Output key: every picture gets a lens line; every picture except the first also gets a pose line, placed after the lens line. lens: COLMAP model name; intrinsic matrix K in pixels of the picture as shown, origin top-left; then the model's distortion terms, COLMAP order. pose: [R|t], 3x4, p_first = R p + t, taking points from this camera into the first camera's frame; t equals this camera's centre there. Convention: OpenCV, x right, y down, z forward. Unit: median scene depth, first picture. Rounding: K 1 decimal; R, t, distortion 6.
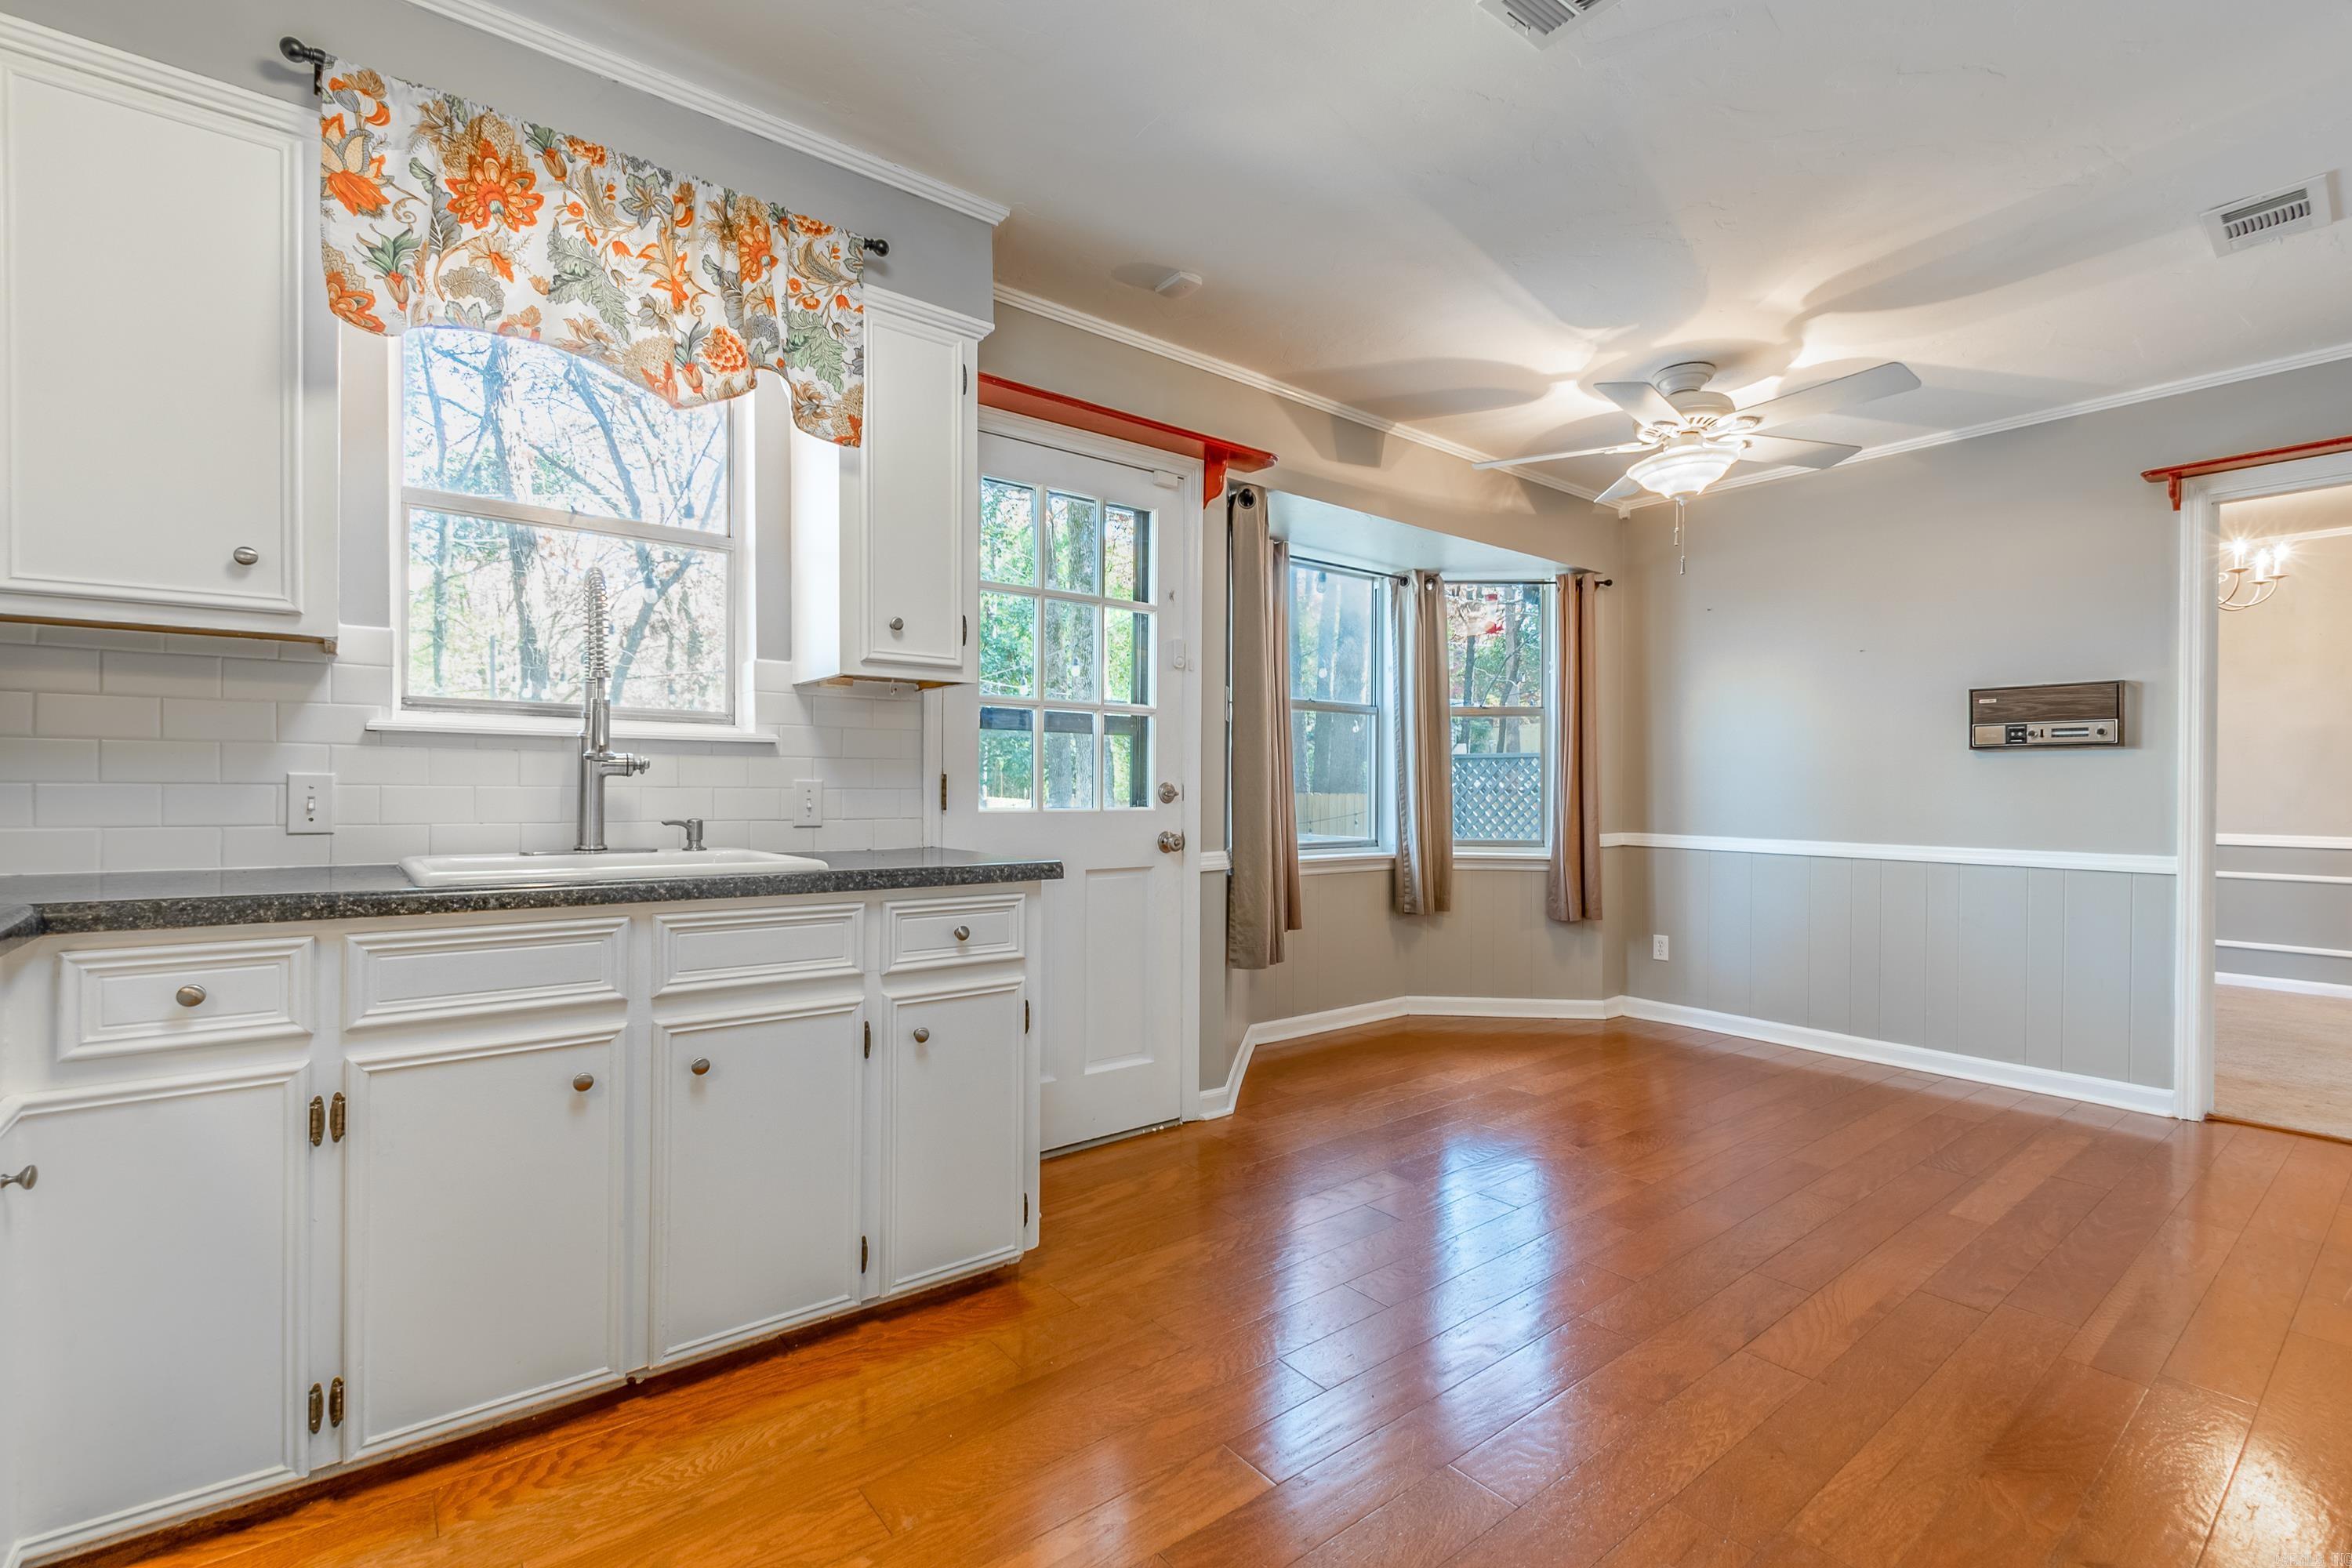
lens RADIAL K [[1038.3, 0, 1173.3], [0, 1038.3, 794.1], [0, 0, 1]] dist [0.001564, -0.001743]
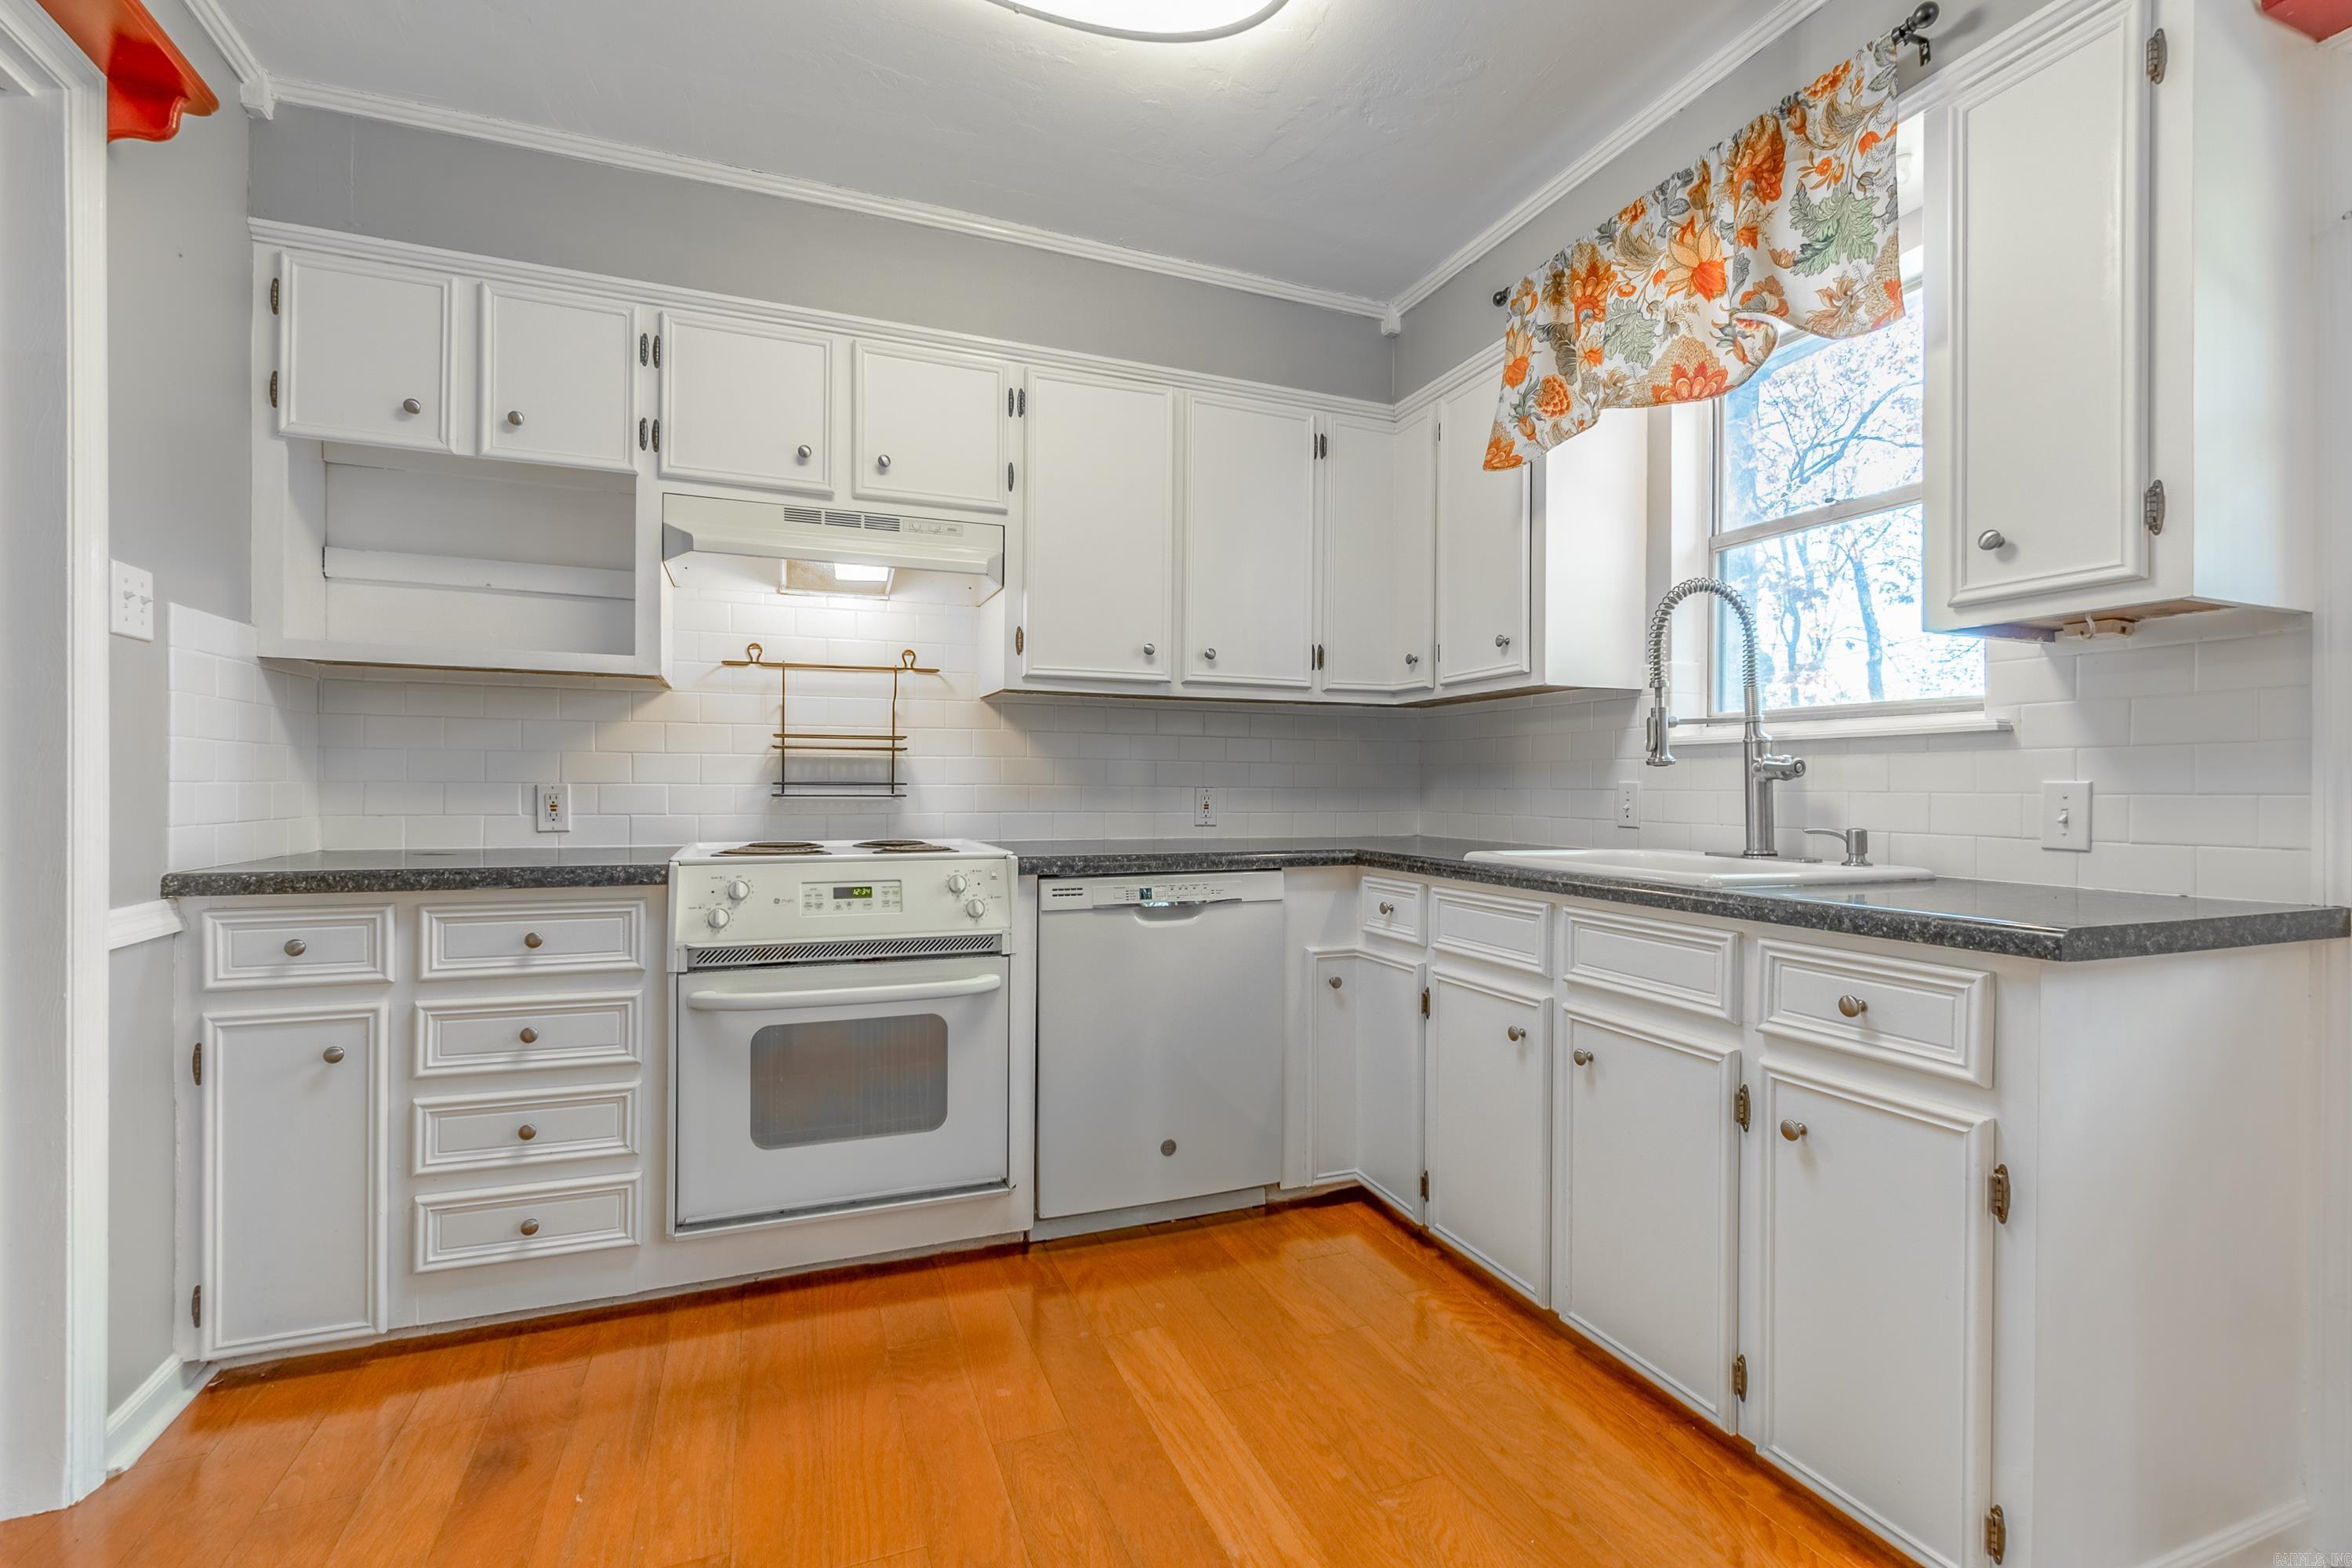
lens RADIAL K [[1034.7, 0, 1165.4], [0, 1034.7, 791.9], [0, 0, 1]] dist [0.000705, 0.000386]
pose [[-0.295454, -0.004464, -0.955346, 0.317665], [-0.013120, 0.999914, -0.000615, 0.001035], [0.955267, 0.012352, -0.295488, 0.435319]]
